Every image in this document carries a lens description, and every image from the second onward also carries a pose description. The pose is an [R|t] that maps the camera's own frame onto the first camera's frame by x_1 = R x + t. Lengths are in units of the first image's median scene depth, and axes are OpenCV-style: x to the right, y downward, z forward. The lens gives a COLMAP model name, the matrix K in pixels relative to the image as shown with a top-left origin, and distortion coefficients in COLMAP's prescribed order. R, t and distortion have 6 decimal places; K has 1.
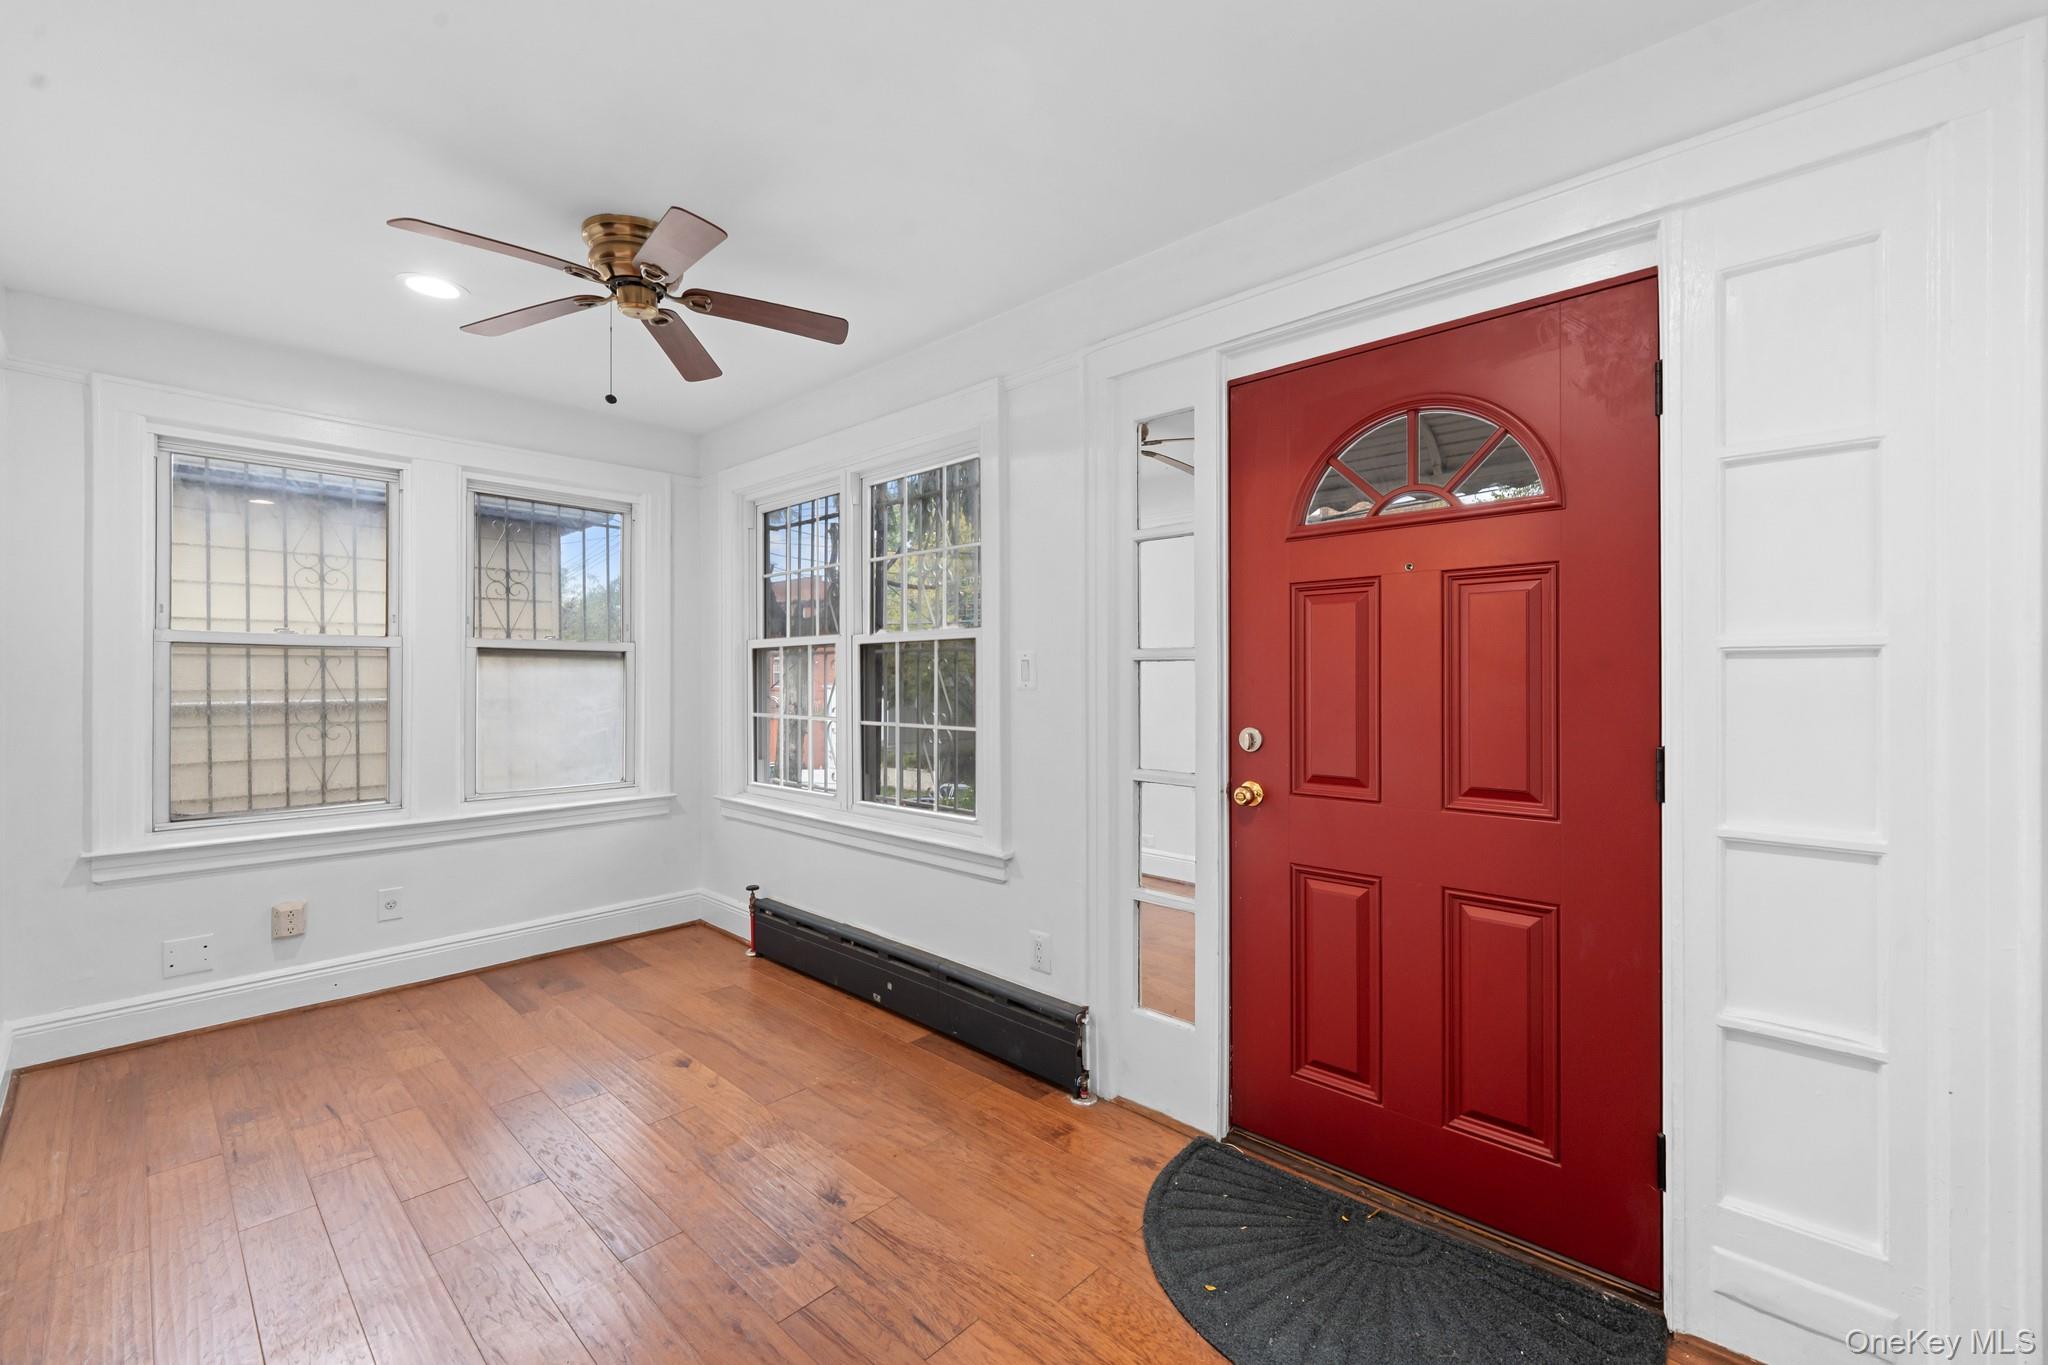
lens RADIAL K [[831.7, 0, 1022.9], [0, 831.7, 679.5], [0, 0, 1]] dist [0.001804, -0.000837]
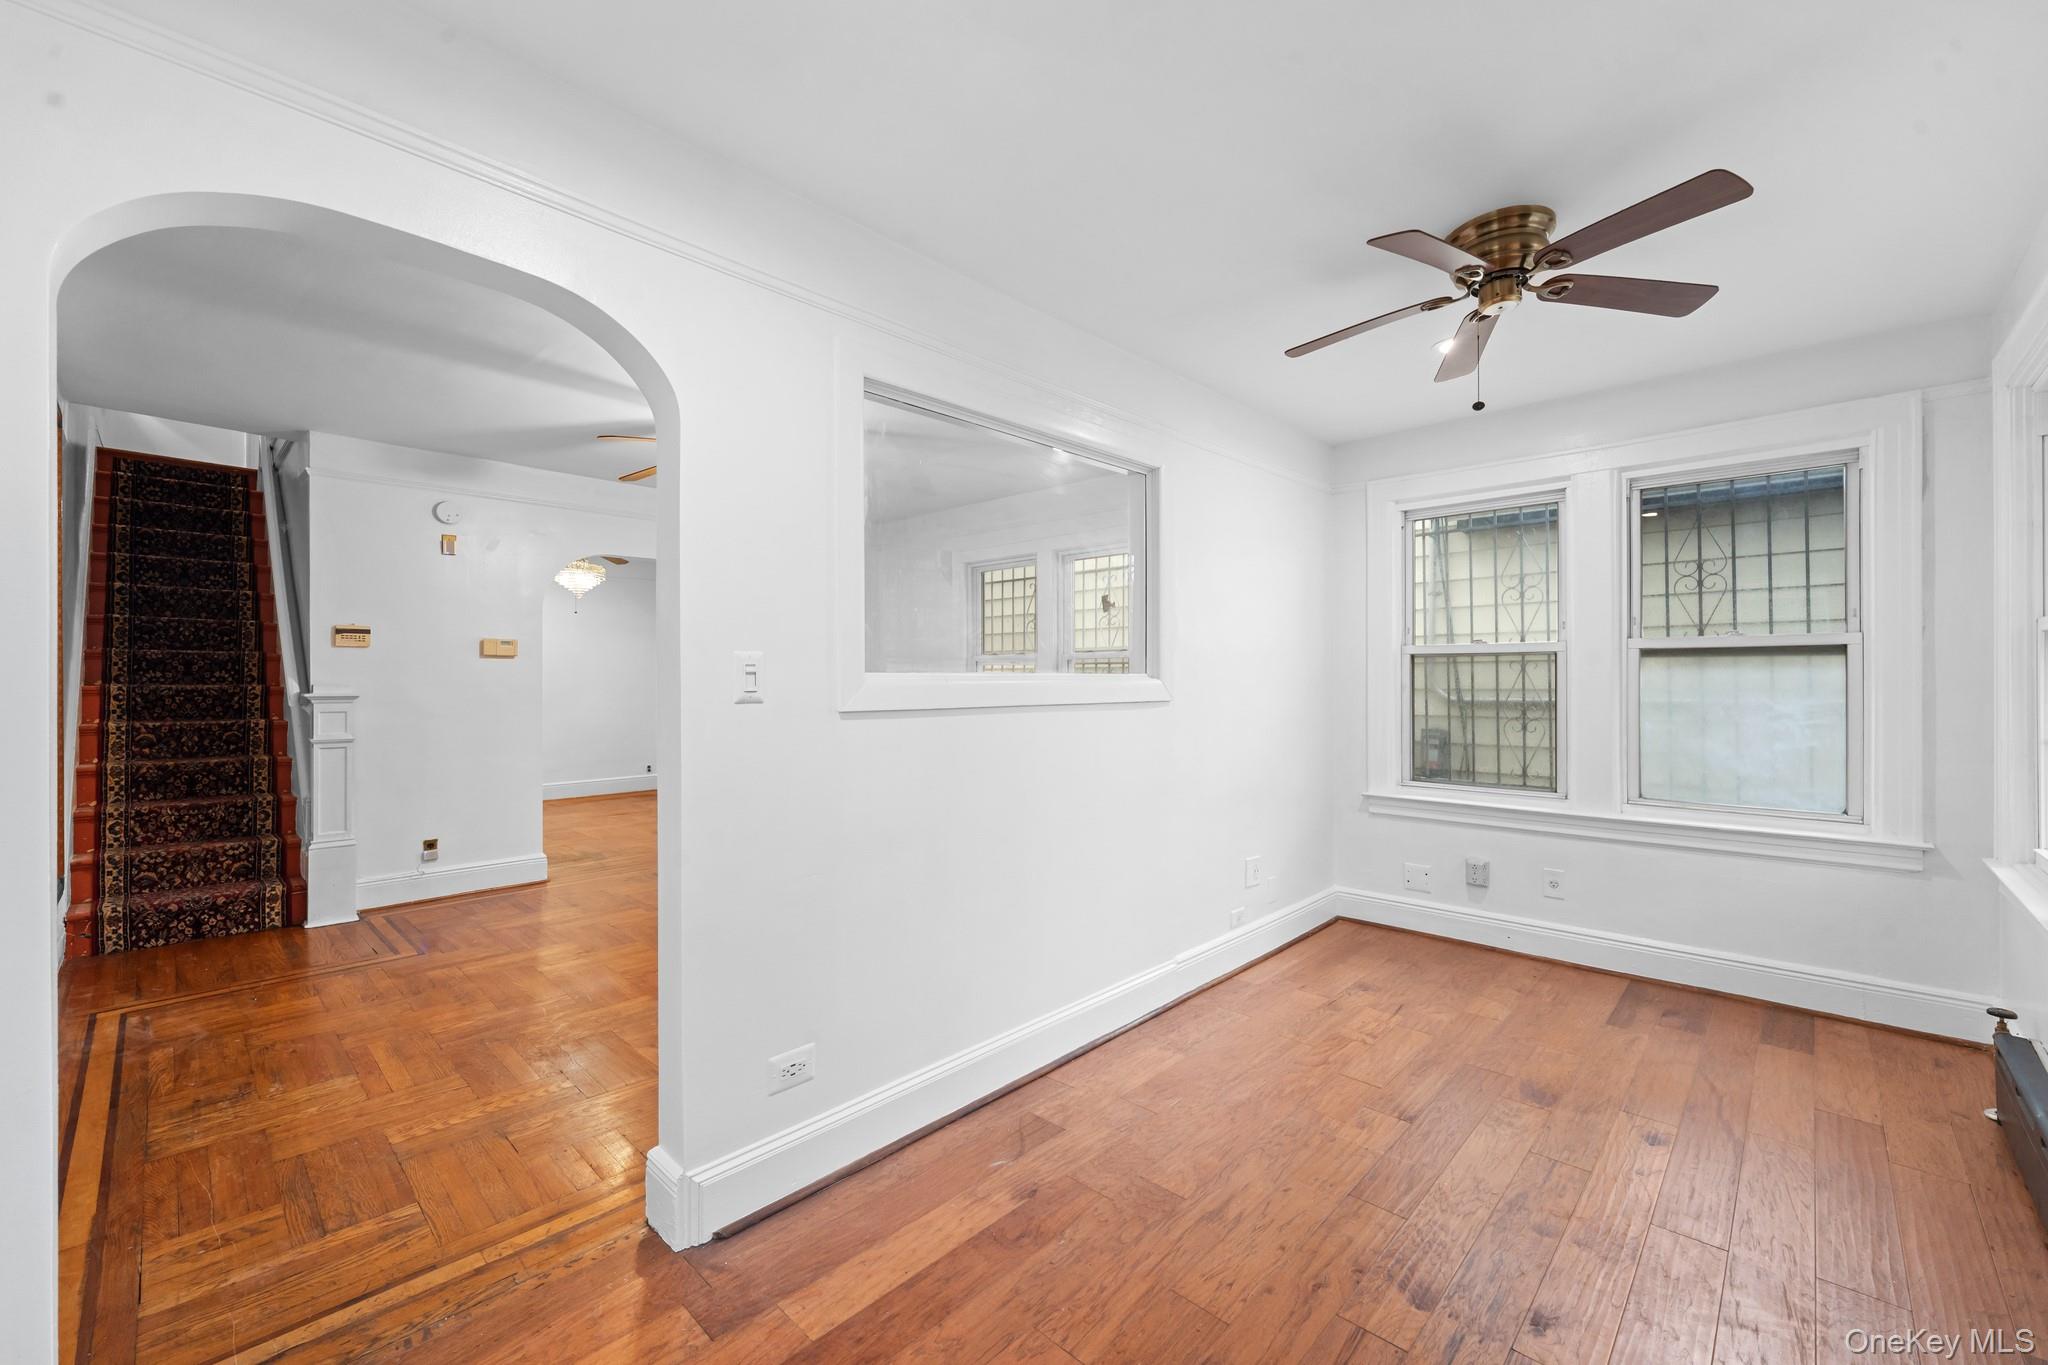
lens RADIAL K [[831.7, 0, 1023.2], [0, 831.7, 680.0], [0, 0, 1]] dist [0.001804, -0.000837]
pose [[-0.015833, -0.000703, -0.999874, 0.356207], [0.001252, 0.999999, -0.000723, -0.001464], [0.999874, -0.001263, -0.015832, 0.308388]]
